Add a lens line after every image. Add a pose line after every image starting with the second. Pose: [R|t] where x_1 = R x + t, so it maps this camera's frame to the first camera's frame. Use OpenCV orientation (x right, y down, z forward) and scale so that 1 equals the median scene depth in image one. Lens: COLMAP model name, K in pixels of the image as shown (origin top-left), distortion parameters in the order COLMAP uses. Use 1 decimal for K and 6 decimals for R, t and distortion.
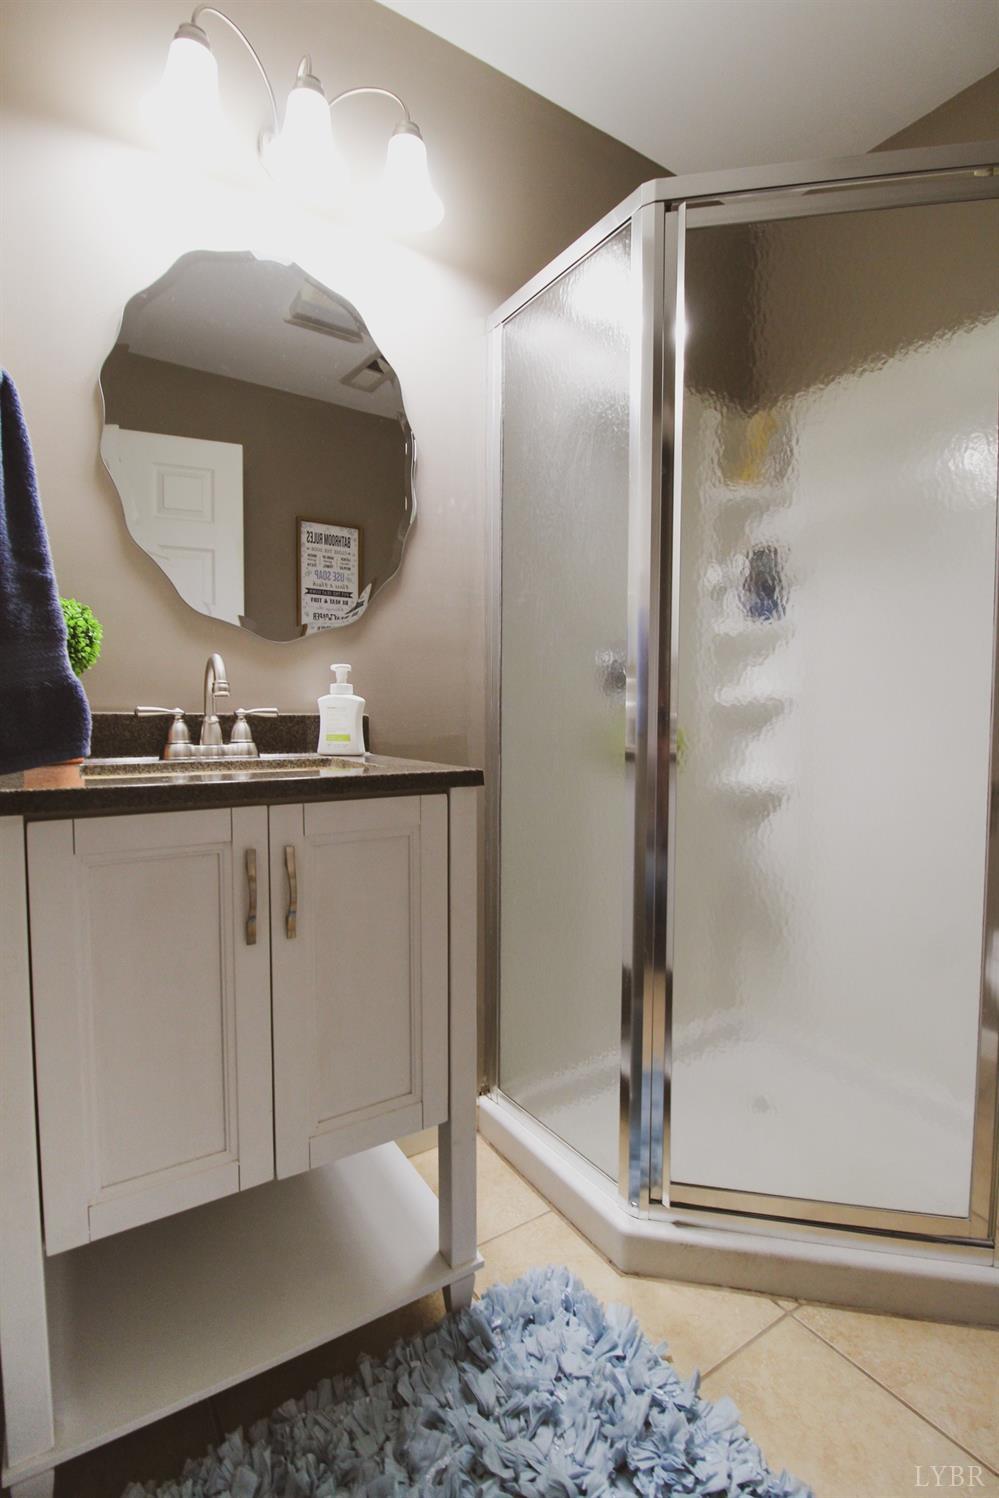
lens RADIAL K [[724.1, 0, 499.4], [0, 724.1, 748.2], [0, 0, 1]] dist [-0.000800, 0.001587]
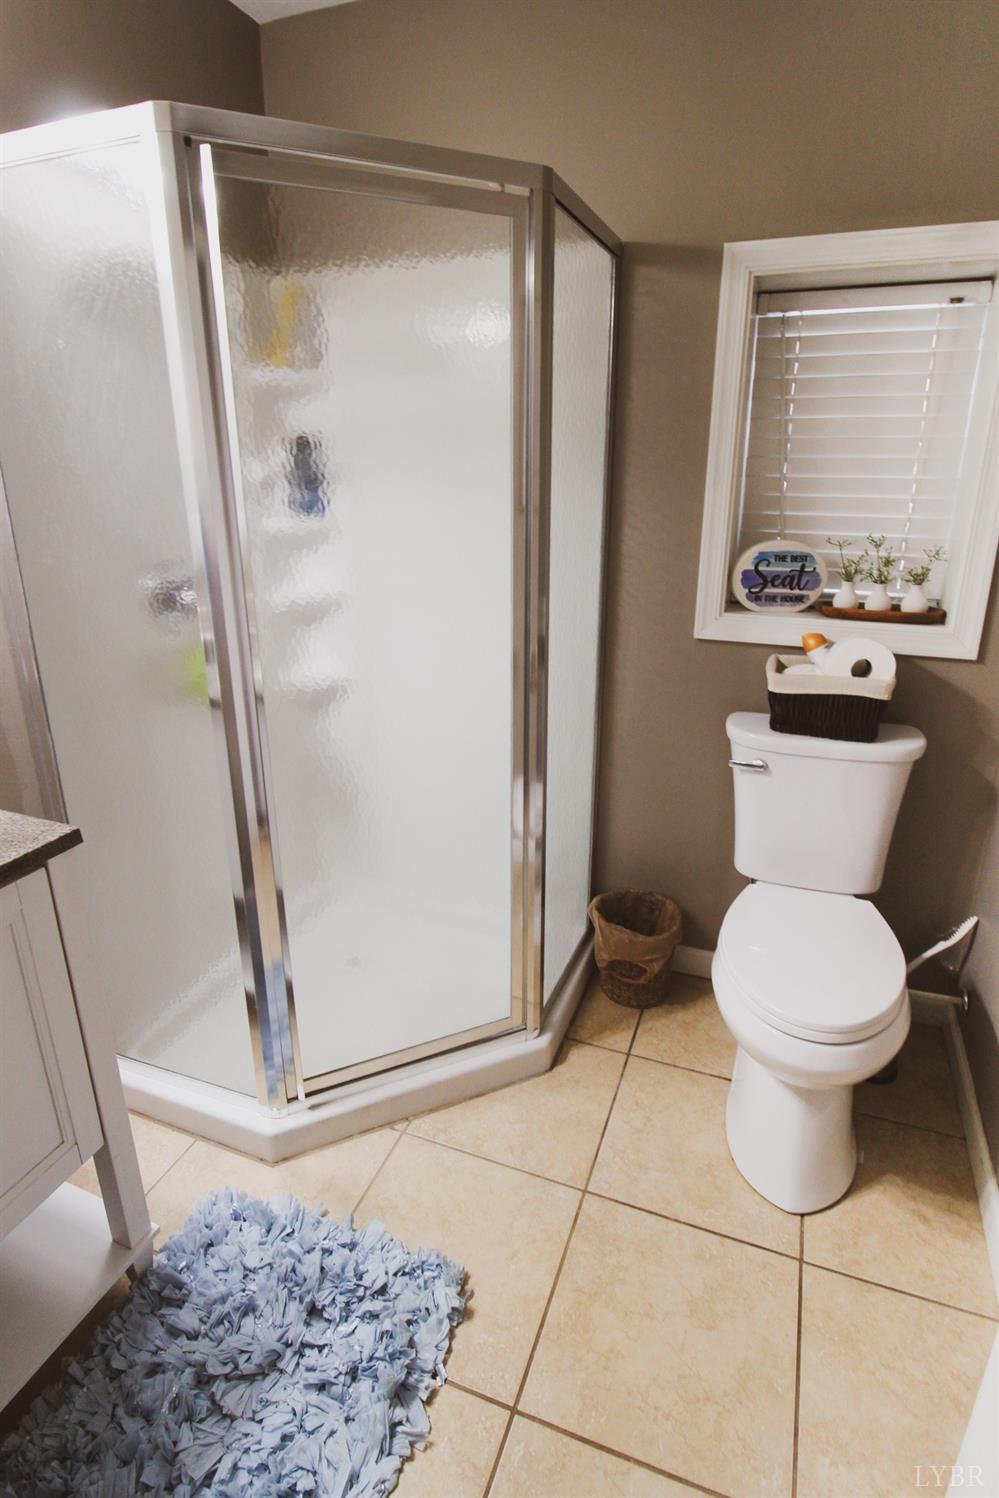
lens RADIAL K [[795.7, 0, 497.8], [0, 795.7, 746.3], [0, 0, 1]] dist [-0.009203, -0.003910]
pose [[0.818673, -0.197750, 0.539137, -0.106302], [0.034080, 0.953915, 0.298136, -0.338844], [-0.573248, -0.225702, 0.787684, -0.079152]]
